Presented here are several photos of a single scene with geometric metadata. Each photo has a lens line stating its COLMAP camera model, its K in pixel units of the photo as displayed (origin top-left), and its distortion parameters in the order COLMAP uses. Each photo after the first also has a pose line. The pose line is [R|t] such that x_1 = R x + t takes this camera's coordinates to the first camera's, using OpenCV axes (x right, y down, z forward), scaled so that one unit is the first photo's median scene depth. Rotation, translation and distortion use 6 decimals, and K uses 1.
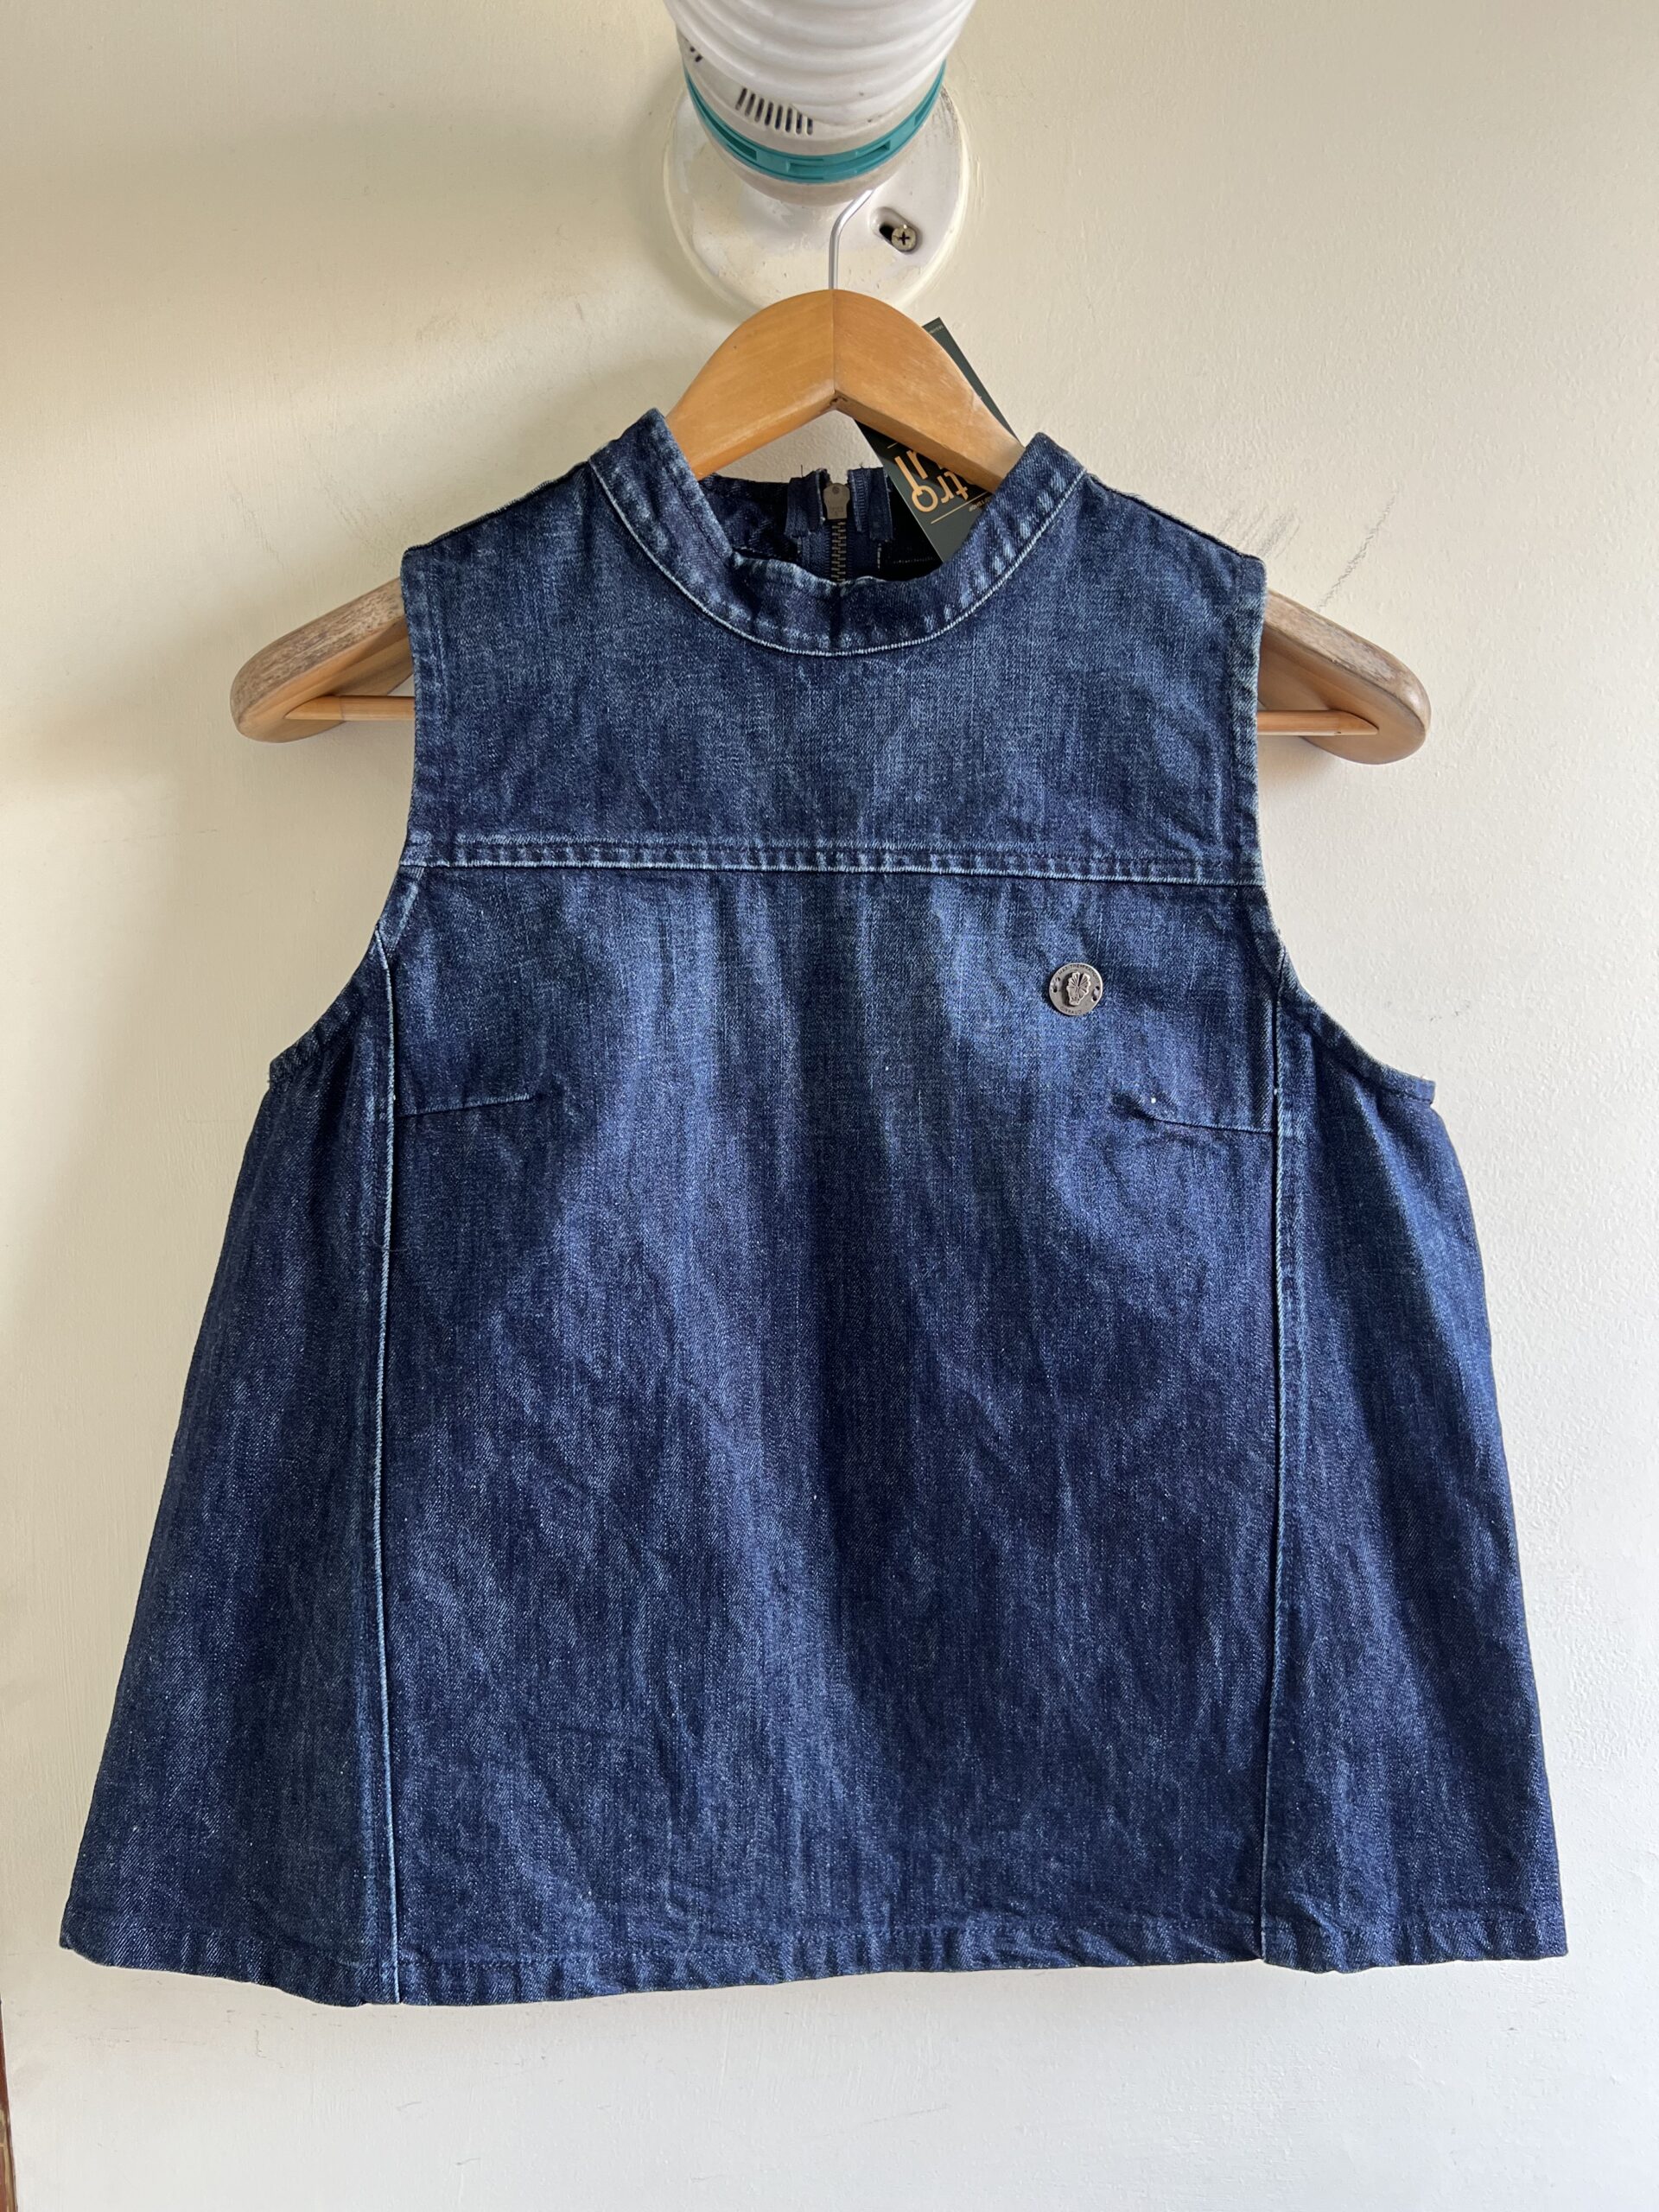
lens RADIAL K [[1666.6, 0, 821.6], [0, 1666.6, 1132.3], [0, 0, 1]] dist [0.202393, -0.542033]
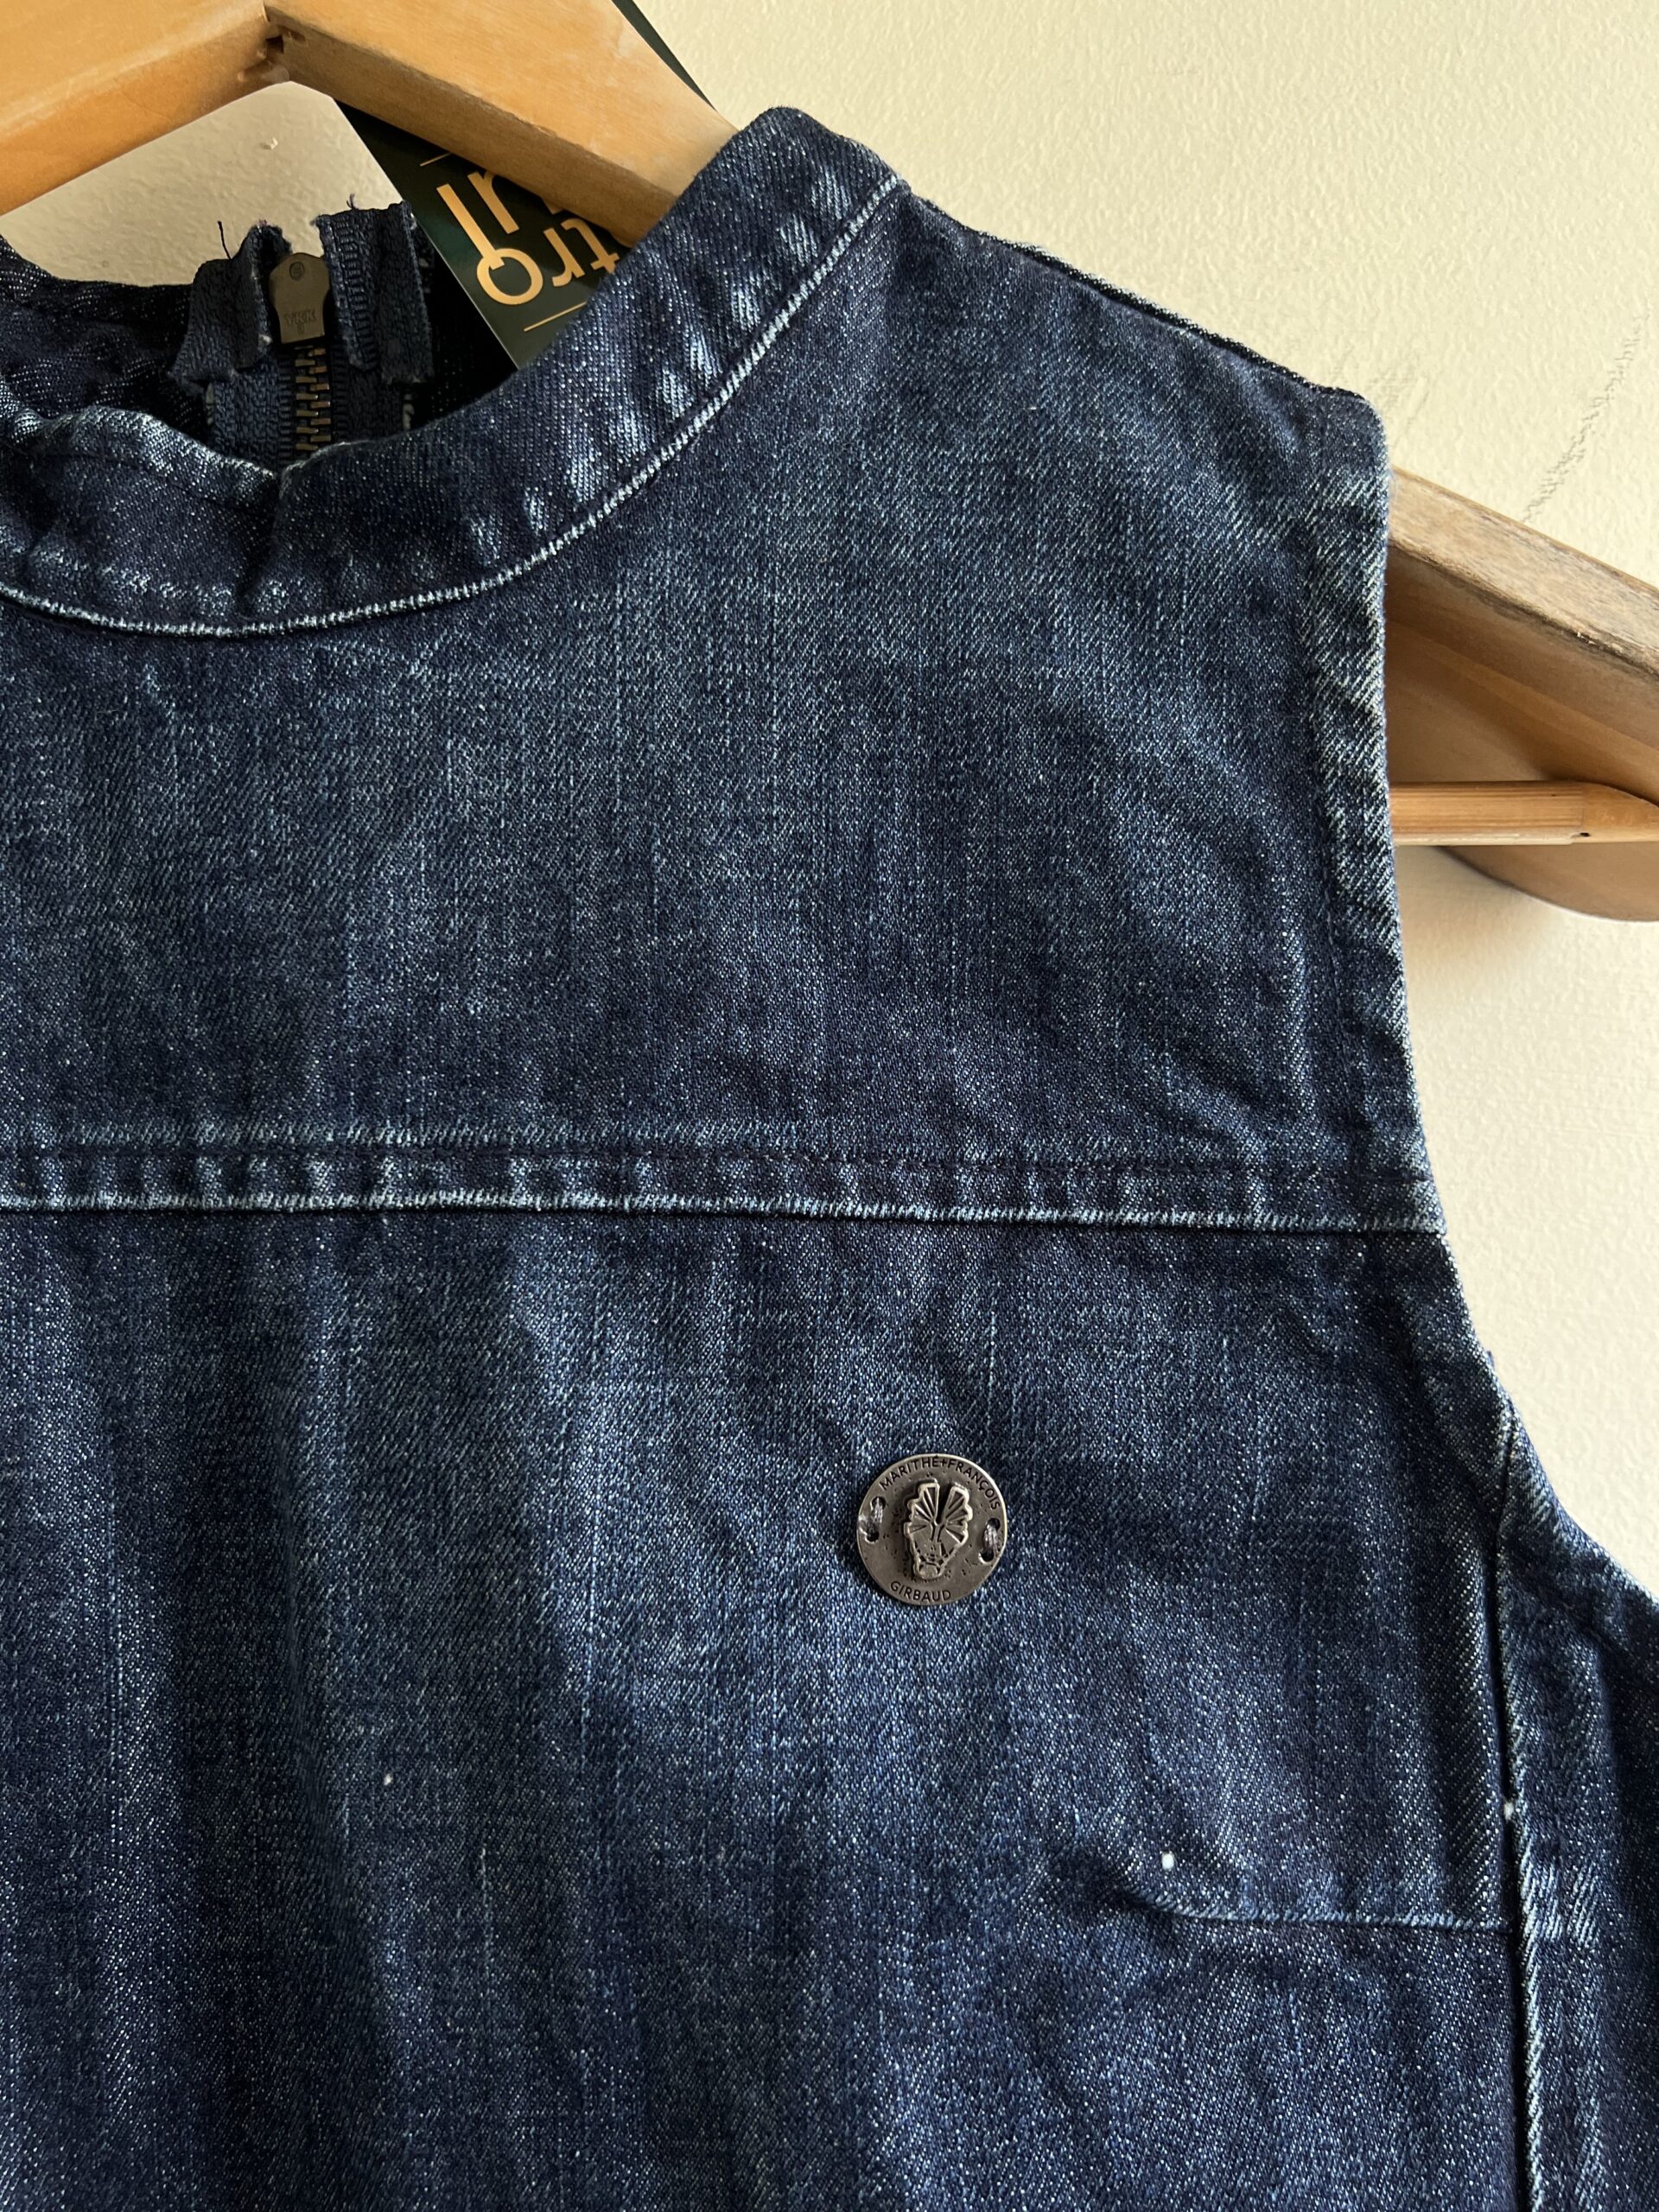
lens RADIAL K [[1749.1, 0, 824.2], [0, 1749.1, 1160.4], [0, 0, 1]] dist [0.087652, -0.184368]
pose [[0.999671, -0.020236, 0.015775, 0.125586], [0.022218, 0.990221, -0.137727, -0.112292], [-0.012834, 0.138032, 0.990345, 0.628773]]
